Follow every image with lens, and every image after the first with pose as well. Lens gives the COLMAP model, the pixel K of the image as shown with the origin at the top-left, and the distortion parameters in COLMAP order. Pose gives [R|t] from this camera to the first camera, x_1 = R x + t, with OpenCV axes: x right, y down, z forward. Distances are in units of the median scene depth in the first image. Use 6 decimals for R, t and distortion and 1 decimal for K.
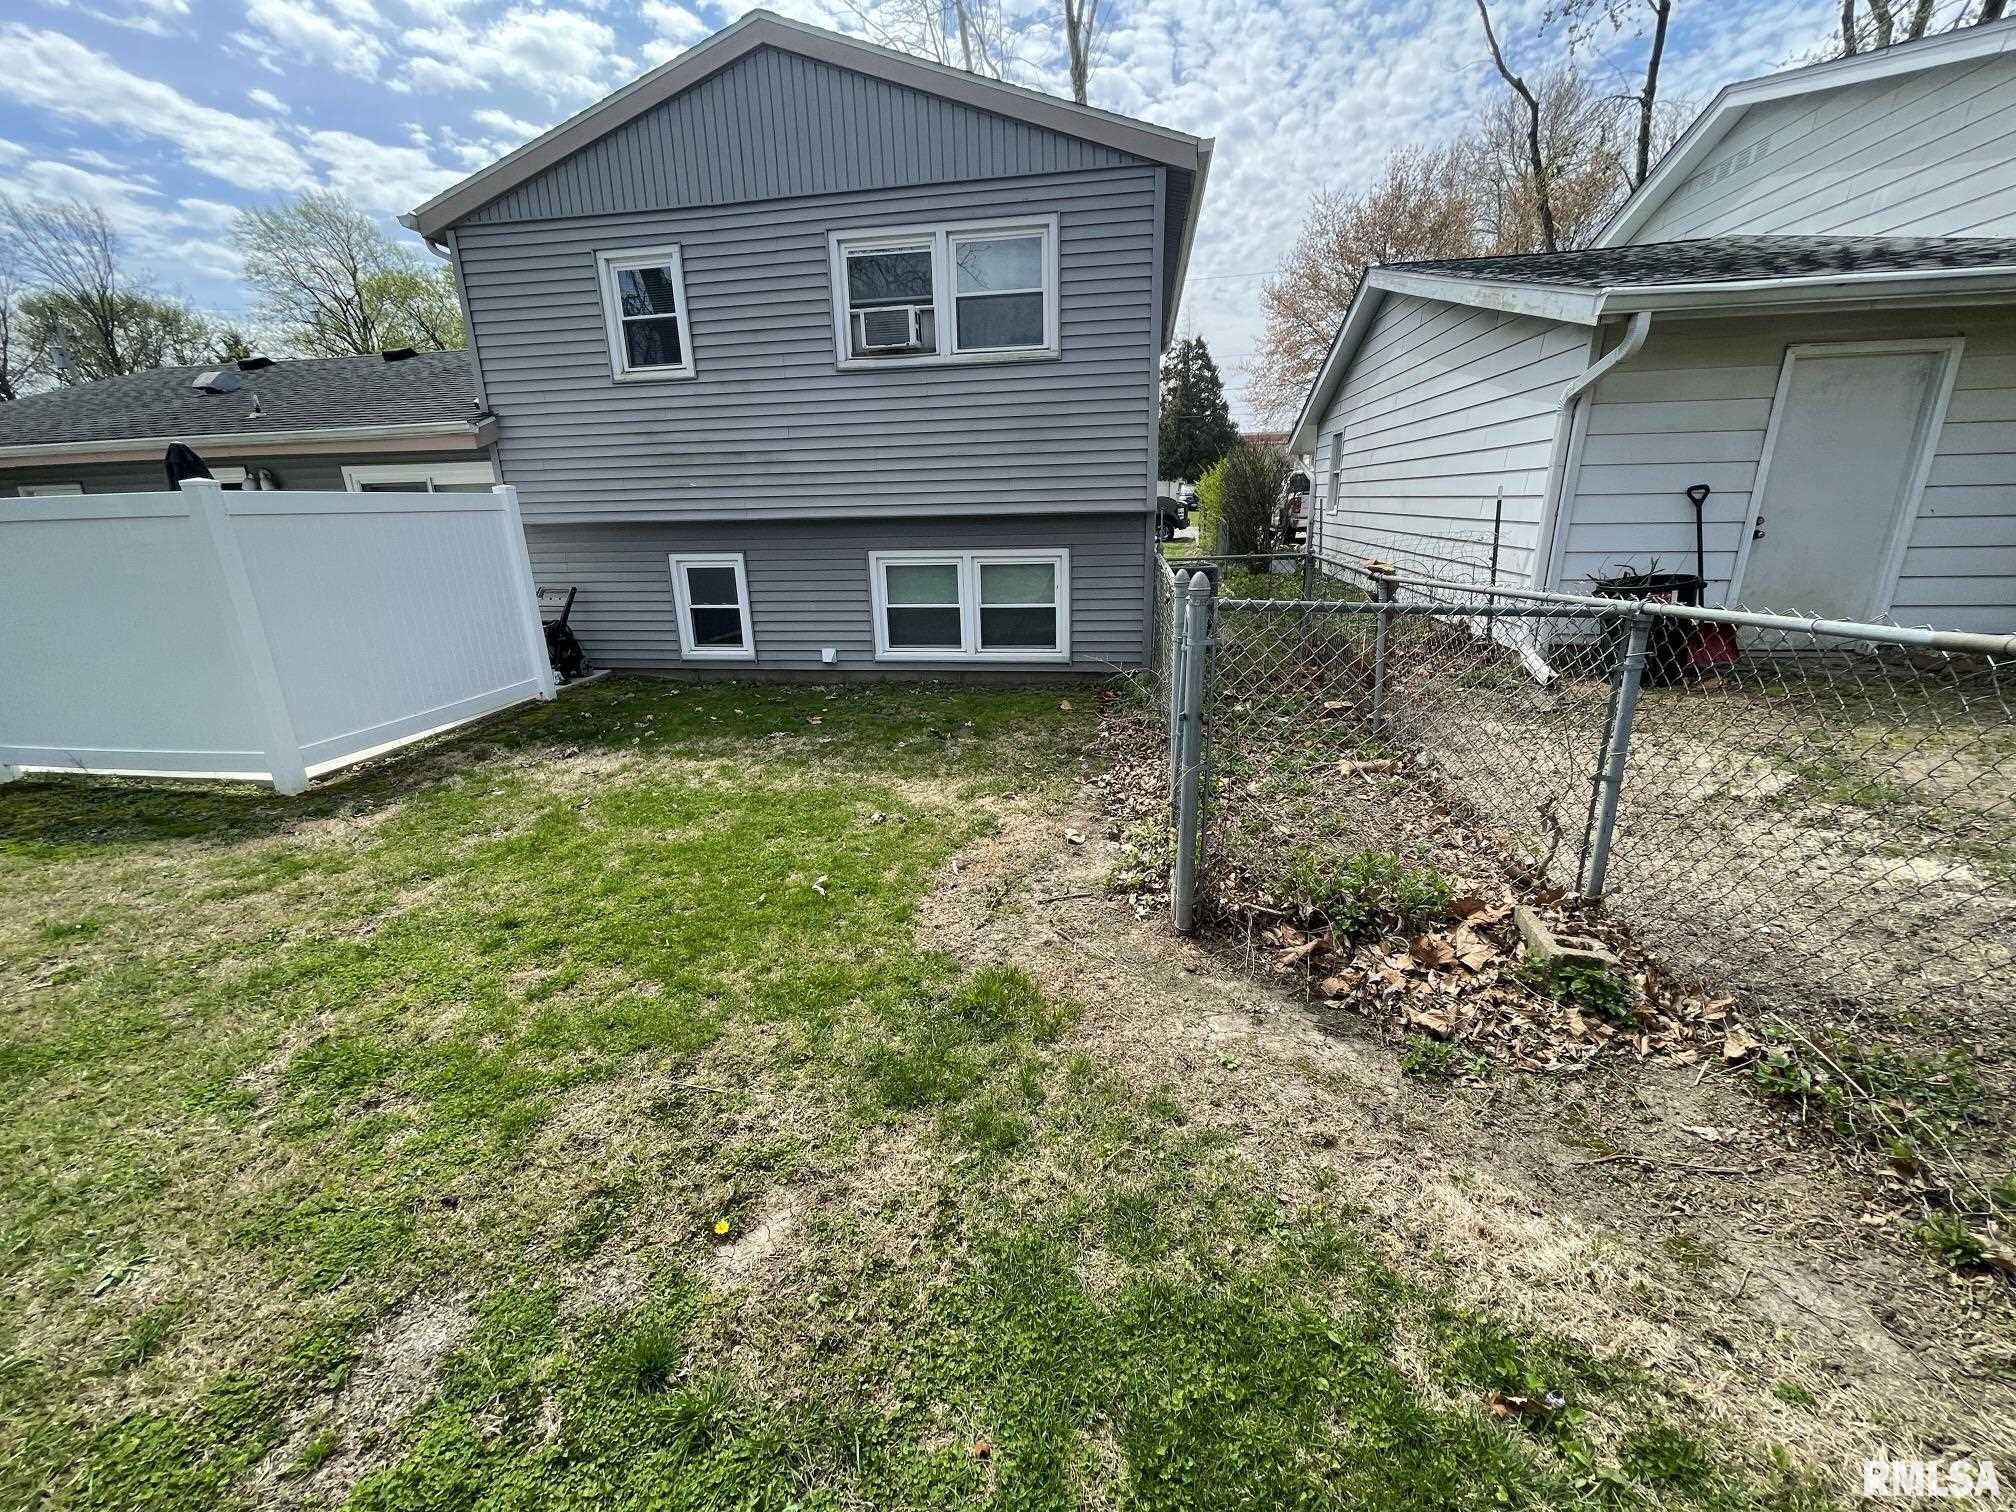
lens RADIAL K [[810.2, 0, 1008.0], [0, 810.2, 756.0], [0, 0, 1]] dist [0.000389, -0.000276]
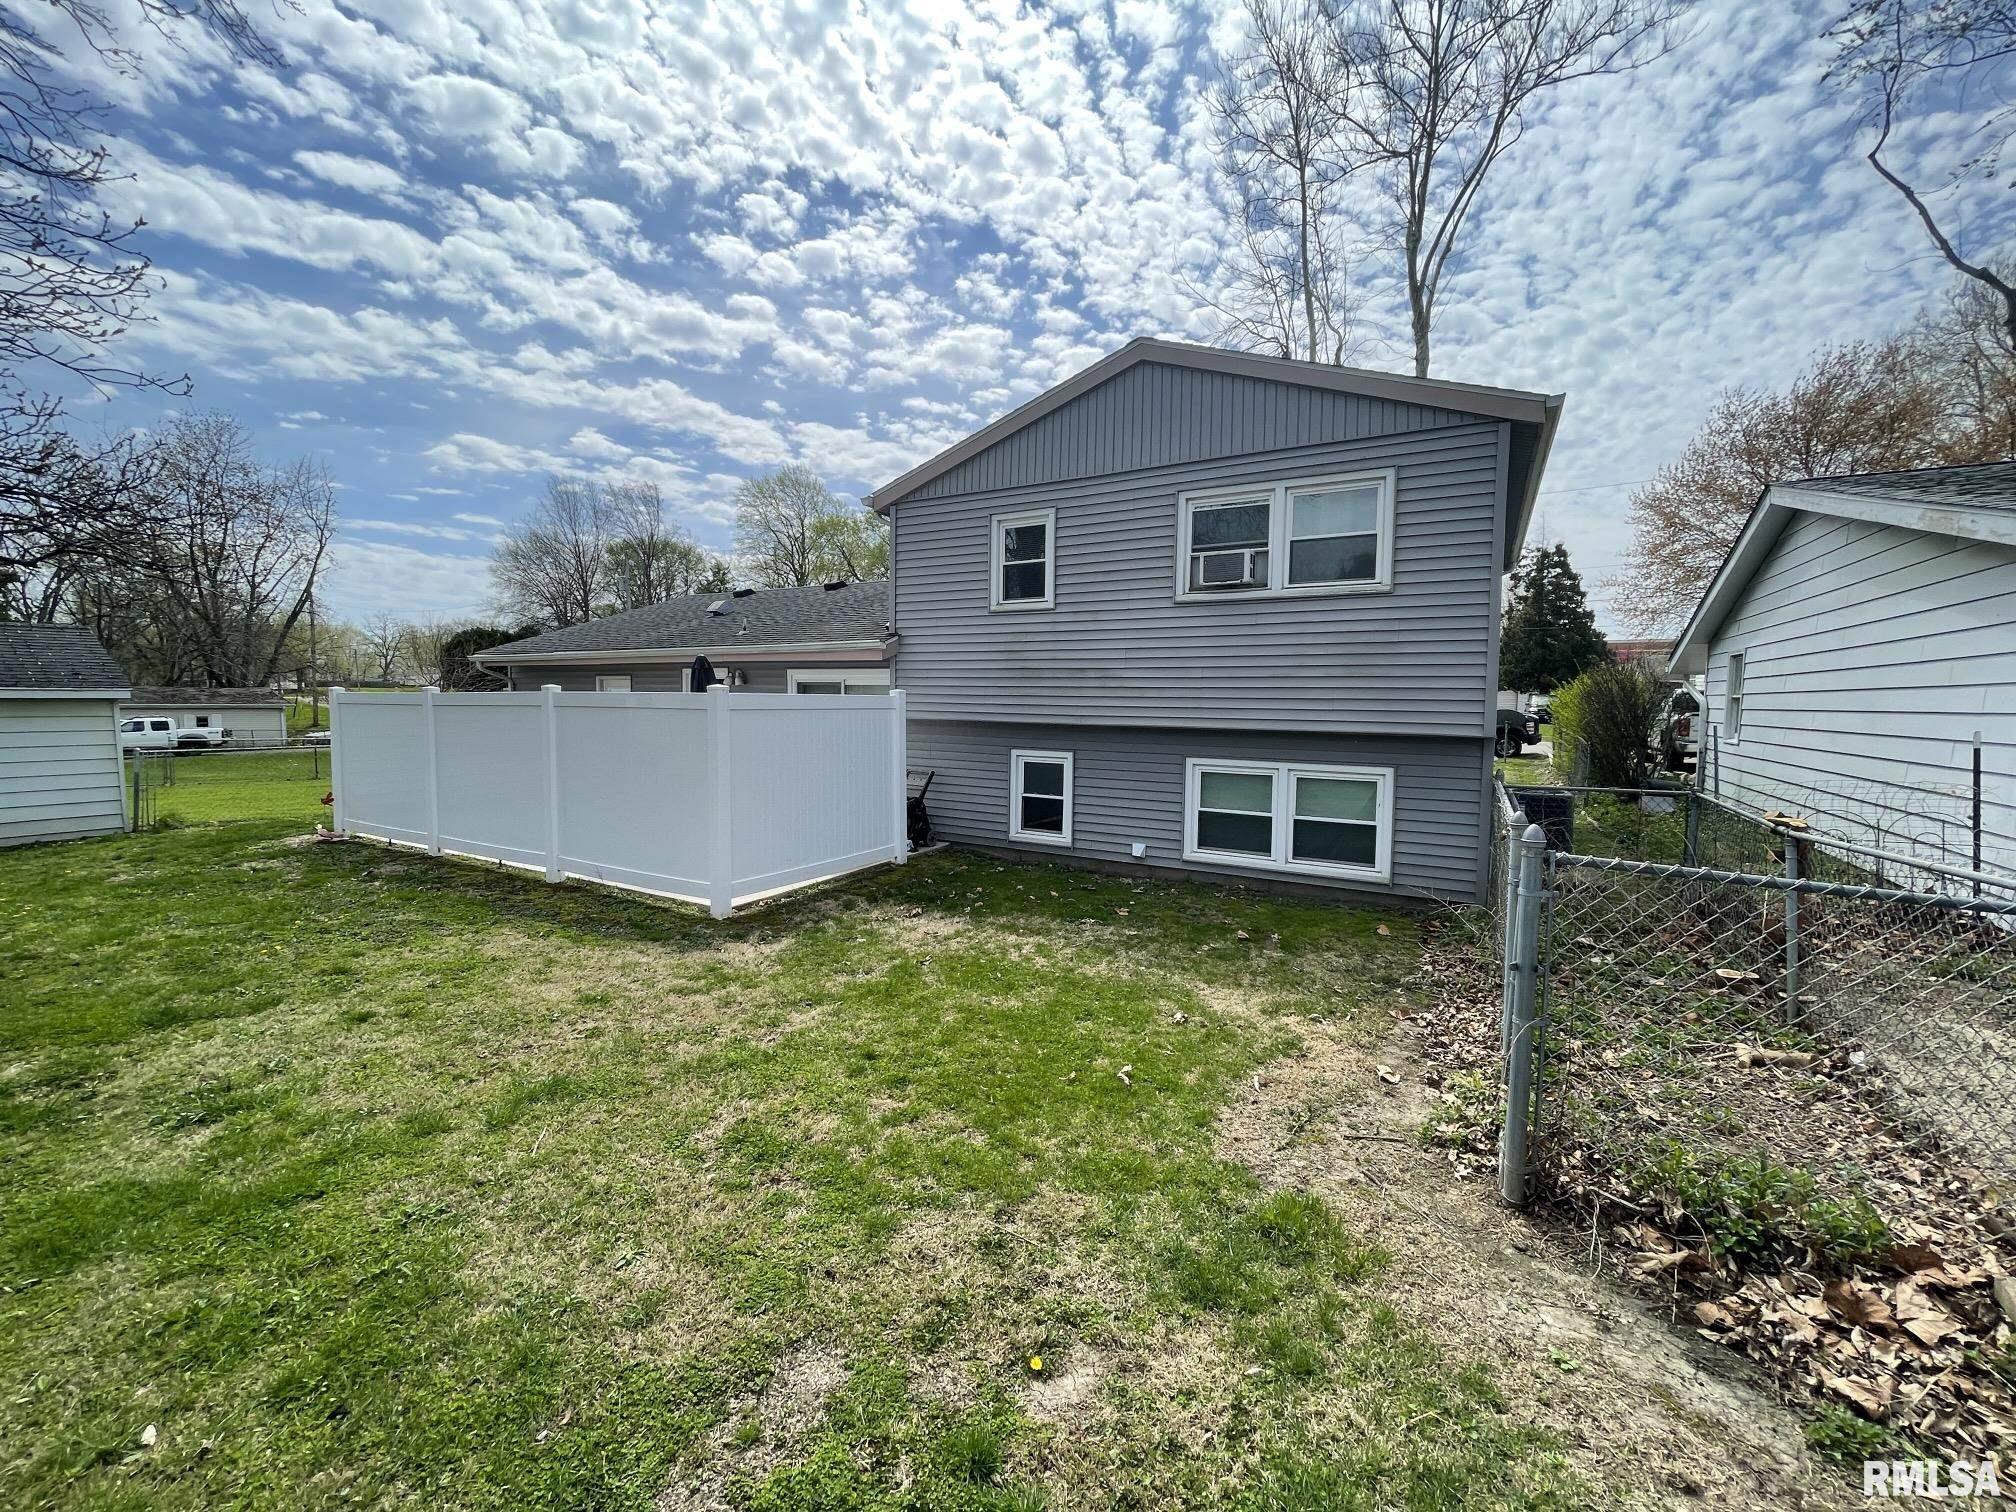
lens RADIAL K [[821.2, 0, 1004.0], [0, 821.2, 749.5], [0, 0, 1]] dist [-0.003167, 0.000684]
pose [[0.930657, 0.058046, -0.361258, -0.012880], [-0.141484, 0.967624, -0.209010, -0.005501], [0.337430, 0.245629, 0.908739, -0.138226]]
